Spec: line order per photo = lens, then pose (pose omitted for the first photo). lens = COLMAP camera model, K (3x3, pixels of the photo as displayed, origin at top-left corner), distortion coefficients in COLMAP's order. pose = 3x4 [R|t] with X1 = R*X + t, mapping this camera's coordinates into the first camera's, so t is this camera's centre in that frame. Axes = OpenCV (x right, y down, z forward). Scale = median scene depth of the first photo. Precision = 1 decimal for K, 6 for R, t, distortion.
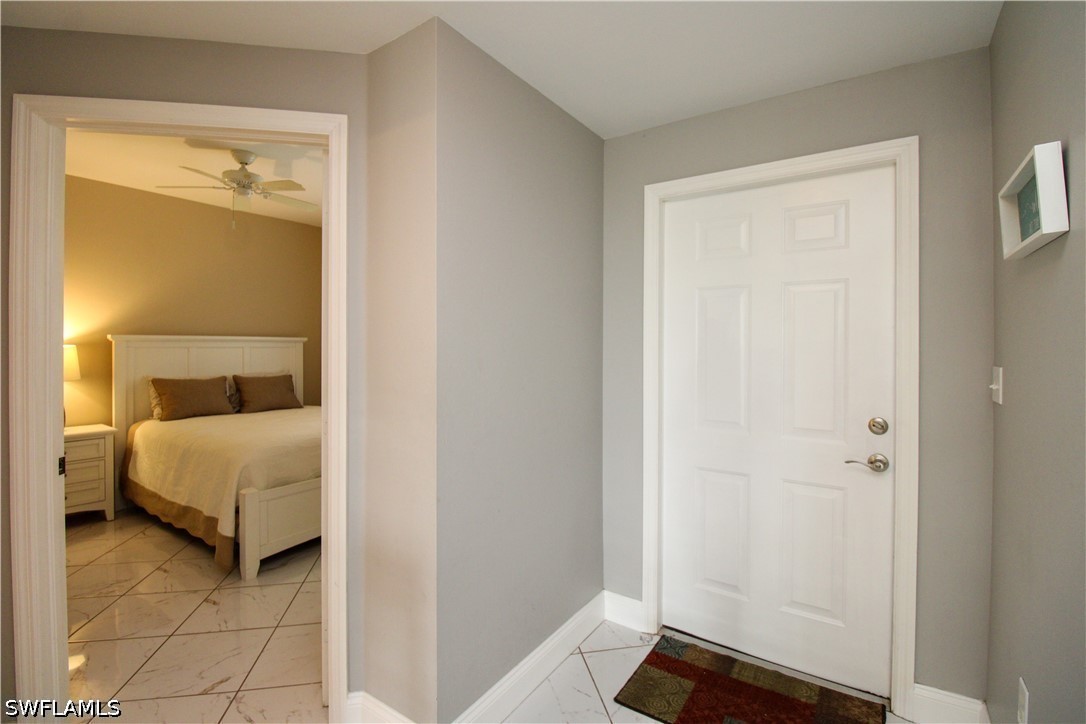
lens RADIAL K [[501.2, 0, 545.5], [0, 501.2, 344.2], [0, 0, 1]] dist [-0.001048, -0.012977]
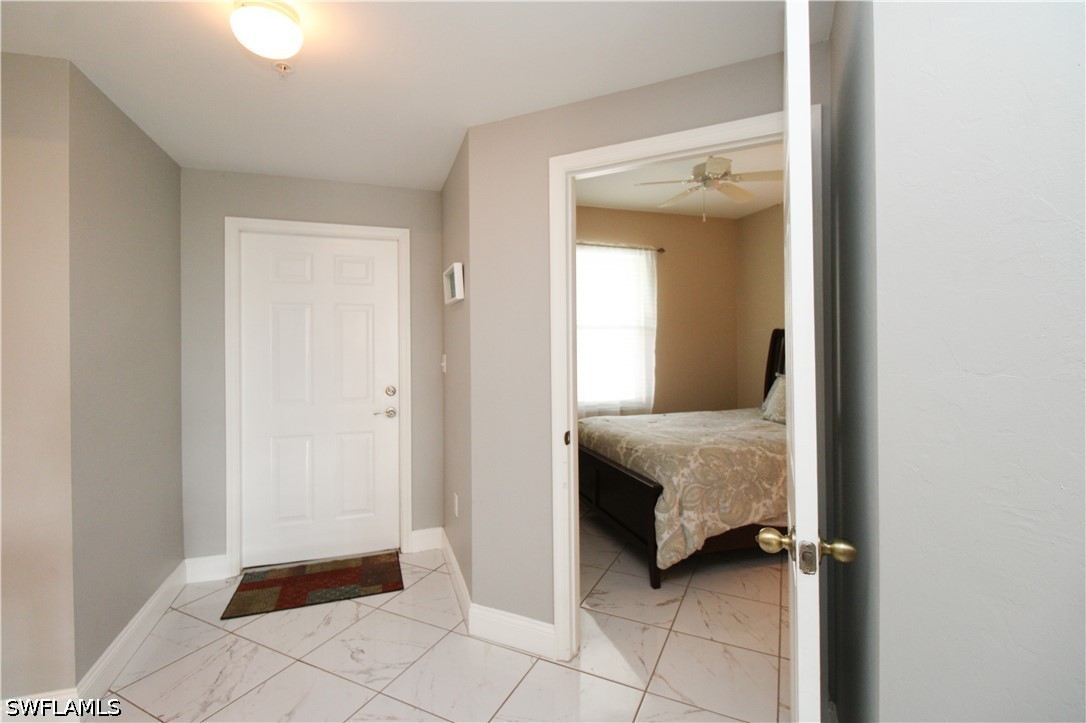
lens RADIAL K [[495.5, 0, 537.5], [0, 495.5, 343.9], [0, 0, 1]] dist [0.016897, -0.013513]
pose [[0.606757, -0.006199, 0.794863, -0.379451], [0.009947, 0.999951, 0.000205, 0.006527], [-0.794825, 0.007782, 0.606788, -0.433910]]
